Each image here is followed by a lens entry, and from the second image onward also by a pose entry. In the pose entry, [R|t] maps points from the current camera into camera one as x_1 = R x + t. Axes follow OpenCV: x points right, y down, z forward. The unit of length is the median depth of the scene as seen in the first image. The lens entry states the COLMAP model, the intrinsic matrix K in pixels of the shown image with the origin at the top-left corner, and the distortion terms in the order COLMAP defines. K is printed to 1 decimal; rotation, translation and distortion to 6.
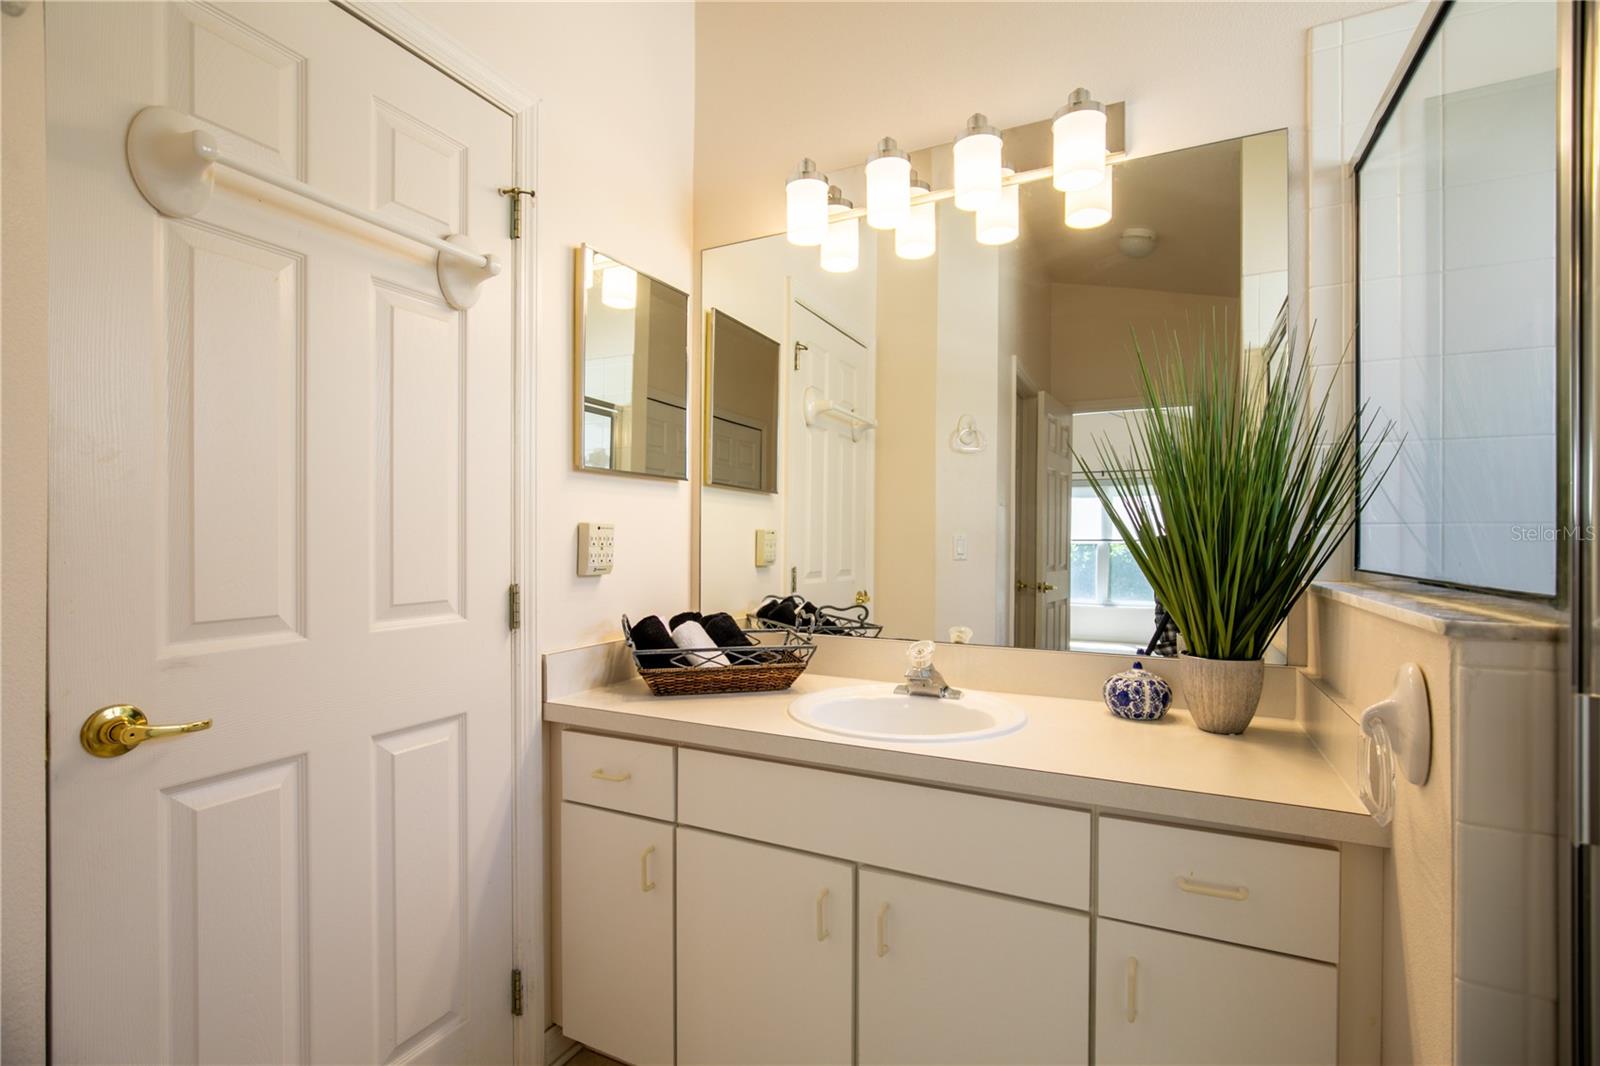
lens RADIAL K [[587.9, 0, 800.0], [0, 587.9, 533.0], [0, 0, 1]] dist [-0.000570, 0.000089]
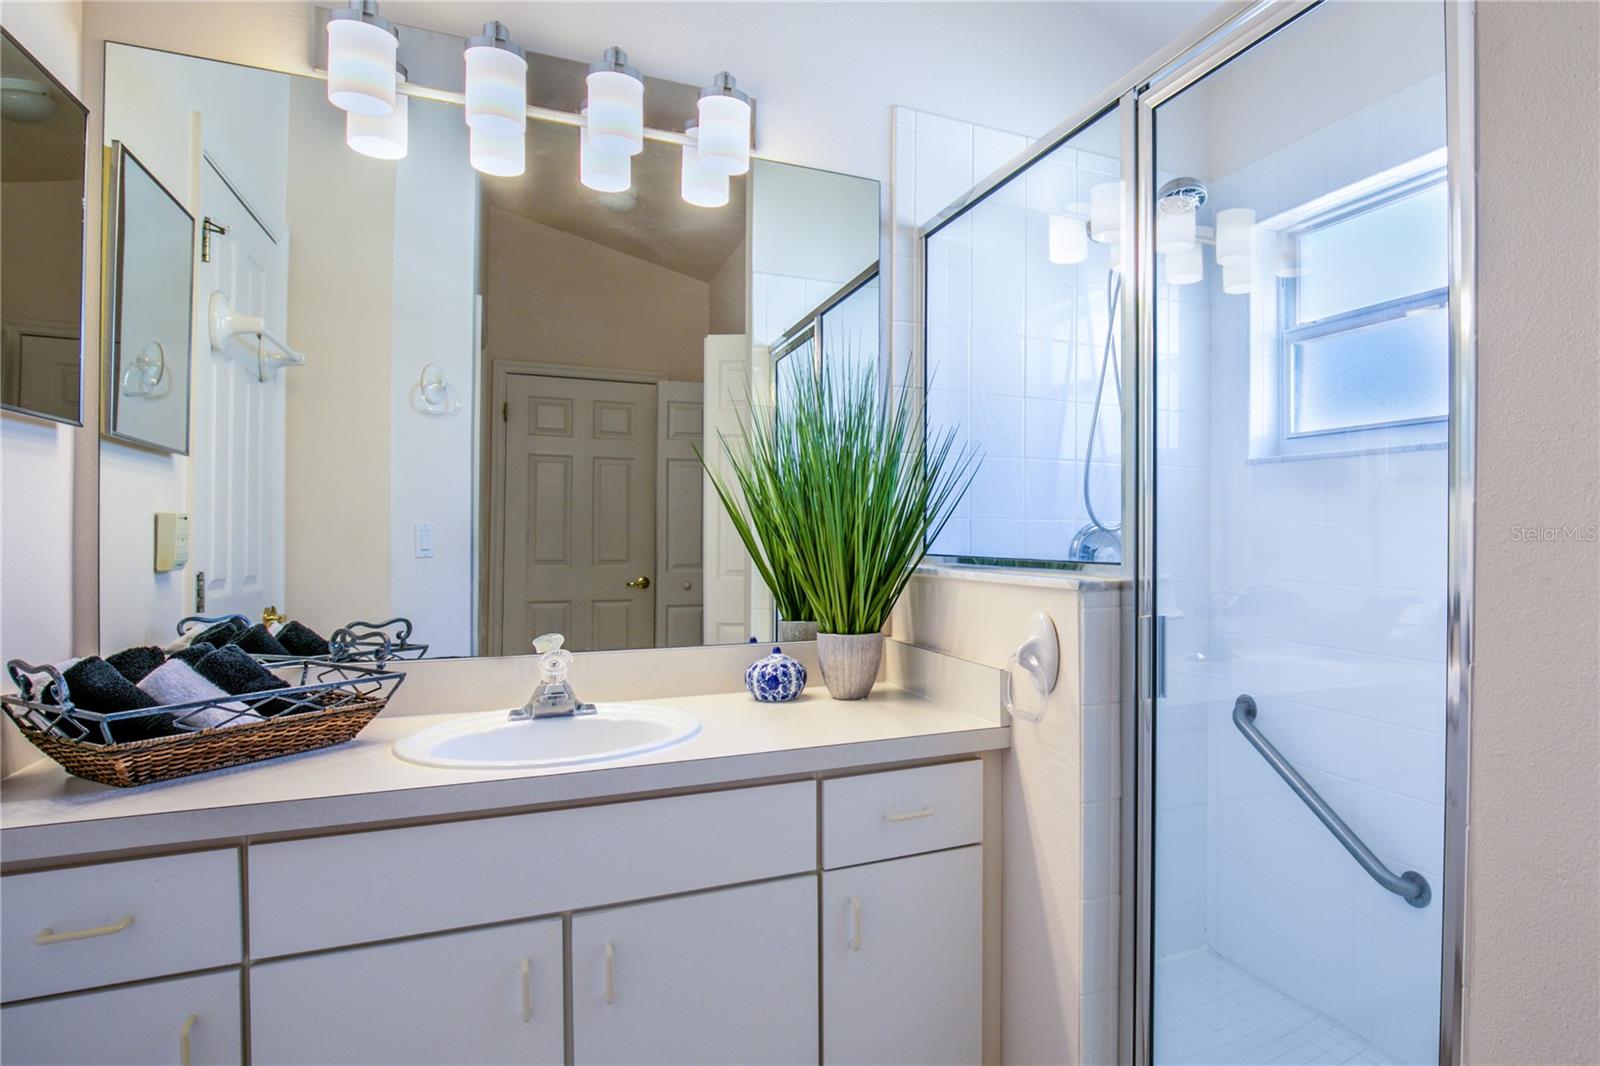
lens RADIAL K [[750.5, 0, 751.8], [0, 750.5, 516.9], [0, 0, 1]] dist [0.004498, -0.000381]
pose [[0.770938, 0.014074, 0.636755, -0.312780], [-0.009856, 0.999900, -0.010167, 0.002599], [-0.636834, 0.001562, 0.770999, 0.000738]]
